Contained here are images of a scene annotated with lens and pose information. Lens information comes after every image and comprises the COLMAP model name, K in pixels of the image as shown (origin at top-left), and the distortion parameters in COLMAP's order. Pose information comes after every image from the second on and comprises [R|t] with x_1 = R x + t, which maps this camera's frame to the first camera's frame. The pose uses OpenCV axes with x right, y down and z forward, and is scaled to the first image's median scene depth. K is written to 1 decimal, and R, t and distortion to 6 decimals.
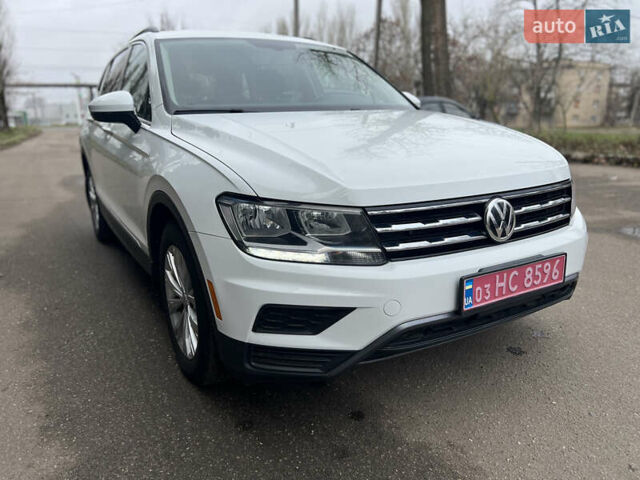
lens RADIAL K [[519.2, 0, 319.5], [0, 519.2, 317.6], [0, 0, 1]] dist [0.067837, -0.073081]
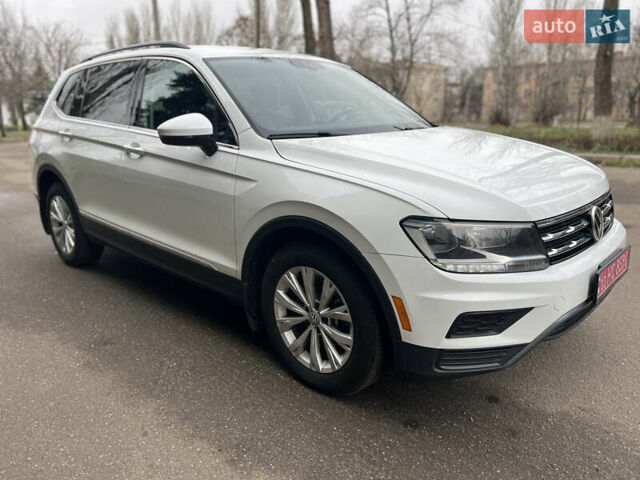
lens RADIAL K [[519.2, 0, 319.5], [0, 519.2, 317.6], [0, 0, 1]] dist [0.067837, -0.073081]
pose [[0.950604, -0.119796, 0.286358, -0.522887], [0.116036, 0.992788, 0.030130, -0.061679], [-0.287902, 0.004586, 0.957649, 0.000212]]
